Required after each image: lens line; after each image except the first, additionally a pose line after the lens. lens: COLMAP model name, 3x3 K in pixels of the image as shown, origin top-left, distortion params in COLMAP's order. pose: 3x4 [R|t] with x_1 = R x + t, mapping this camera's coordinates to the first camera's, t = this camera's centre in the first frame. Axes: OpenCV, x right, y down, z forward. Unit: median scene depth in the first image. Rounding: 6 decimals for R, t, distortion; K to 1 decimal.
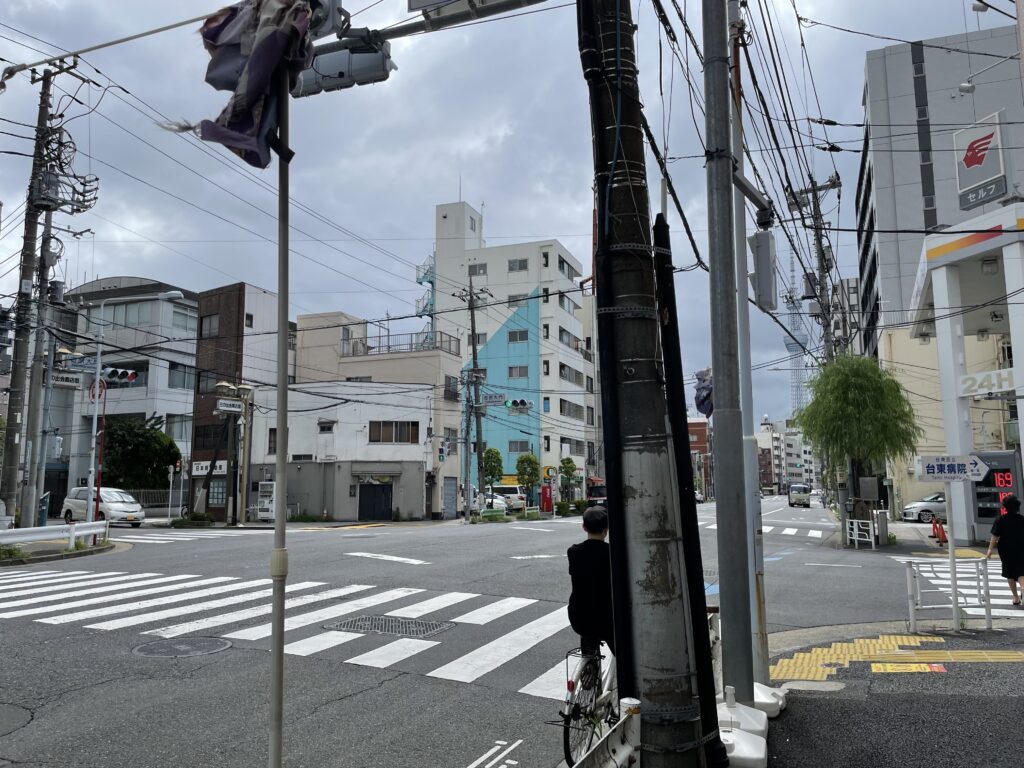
lens RADIAL K [[766.5, 0, 512.0], [0, 766.5, 384.0], [0, 0, 1]] dist [0.039768, -0.001001]
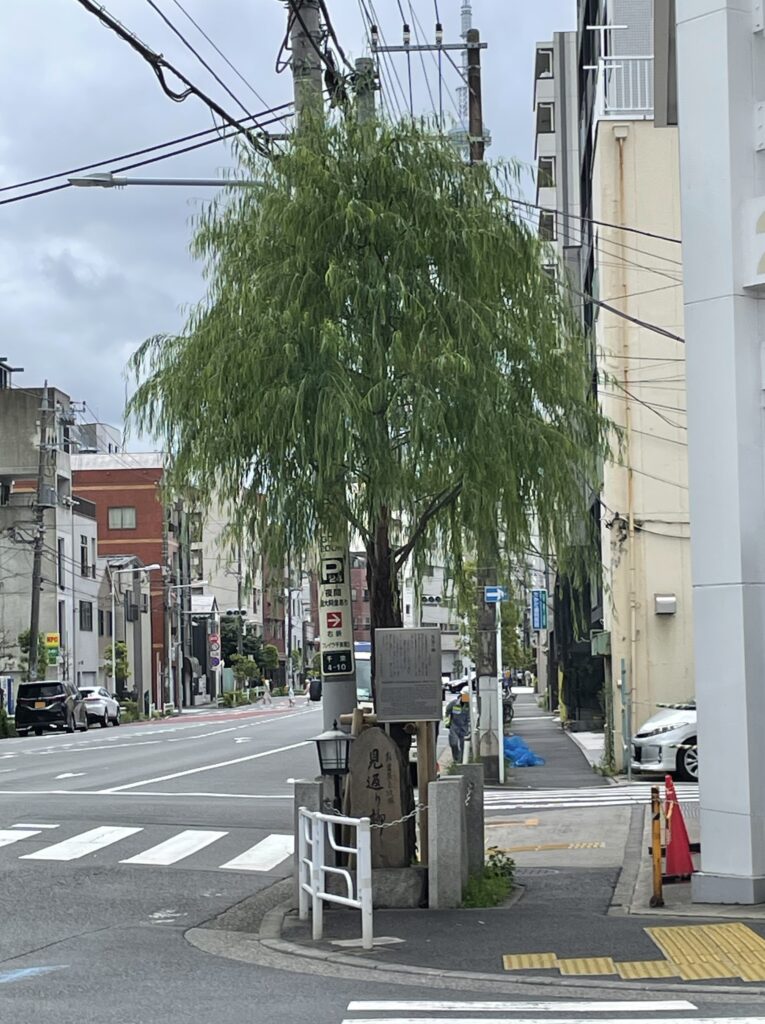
lens RADIAL K [[2247.5, 0, 382.5], [0, 2247.5, 512.0], [0, 0, 1]] dist [0.030370, 0.173764]
pose [[0.955036, 0.002899, 0.296475, 0.235507], [-0.021413, 0.998015, 0.059220, 0.042461], [-0.295715, -0.062906, 0.953203, 0.327367]]
